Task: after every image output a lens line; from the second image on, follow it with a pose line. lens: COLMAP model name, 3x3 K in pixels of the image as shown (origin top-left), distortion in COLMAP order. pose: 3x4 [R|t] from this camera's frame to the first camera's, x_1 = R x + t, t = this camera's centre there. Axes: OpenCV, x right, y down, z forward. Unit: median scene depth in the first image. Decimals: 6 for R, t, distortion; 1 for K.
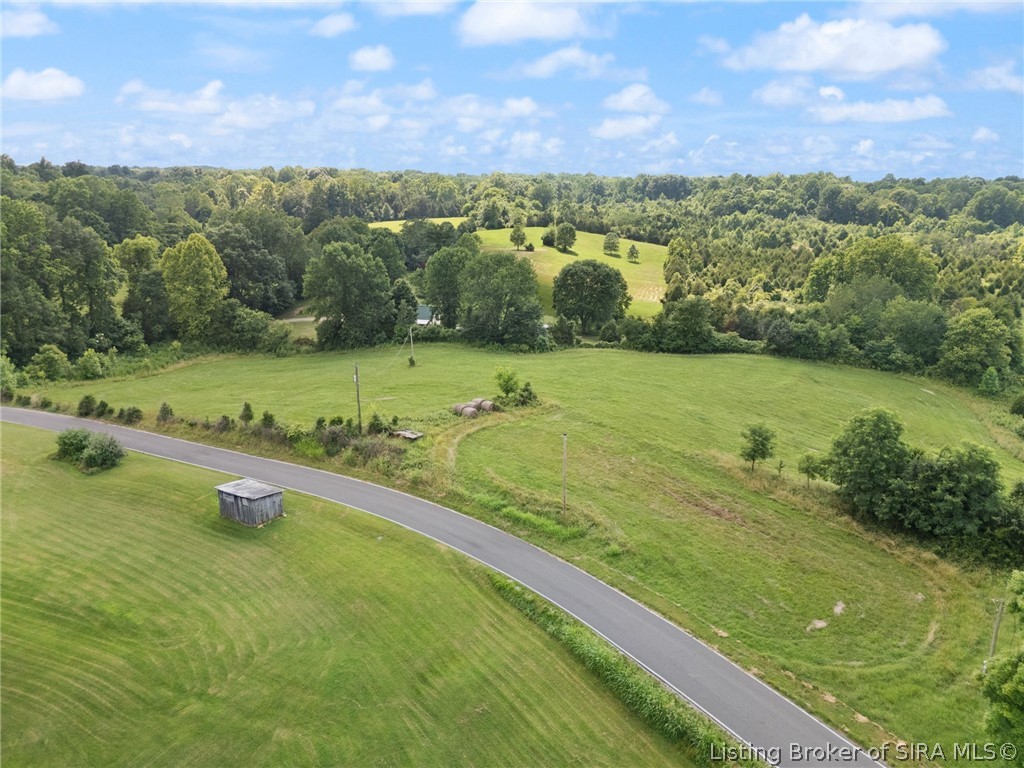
lens RADIAL K [[768.7, 0, 516.6], [0, 768.7, 388.4], [0, 0, 1]] dist [0.084731, -0.095777]
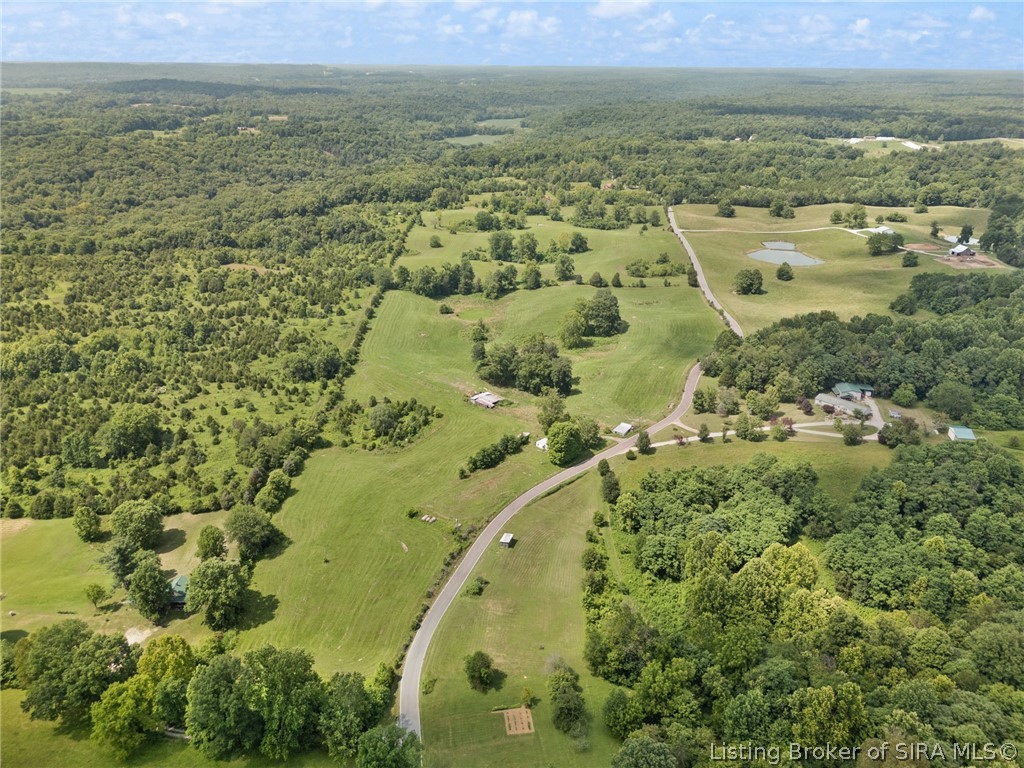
lens RADIAL K [[768.7, 0, 516.6], [0, 768.7, 388.4], [0, 0, 1]] dist [0.084731, -0.095777]
pose [[-0.220740, -0.391151, 0.893462, -2.383492], [0.257091, 0.860327, 0.440162, -1.502739], [-0.940839, 0.326862, -0.089347, 0.697588]]
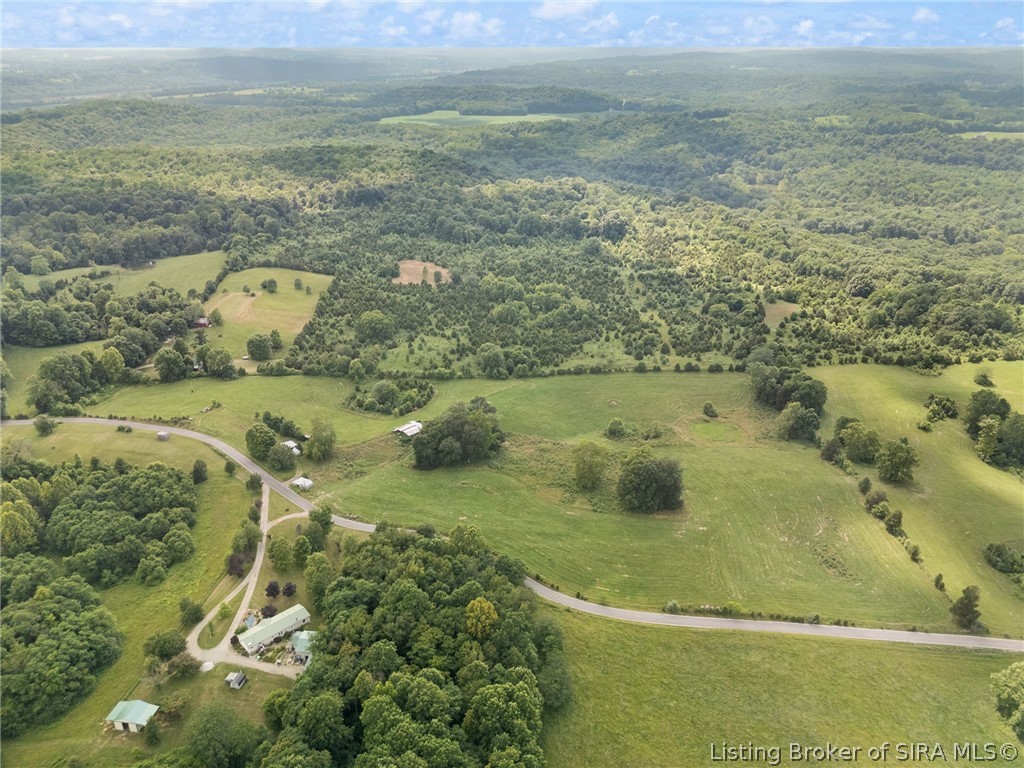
lens RADIAL K [[768.7, 0, 516.6], [0, 768.7, 388.4], [0, 0, 1]] dist [0.084731, -0.095777]
pose [[0.972701, -0.102722, 0.208087, 0.733185], [0.069112, 0.984235, 0.162803, -0.669817], [-0.221530, -0.143977, 0.964466, -3.577957]]
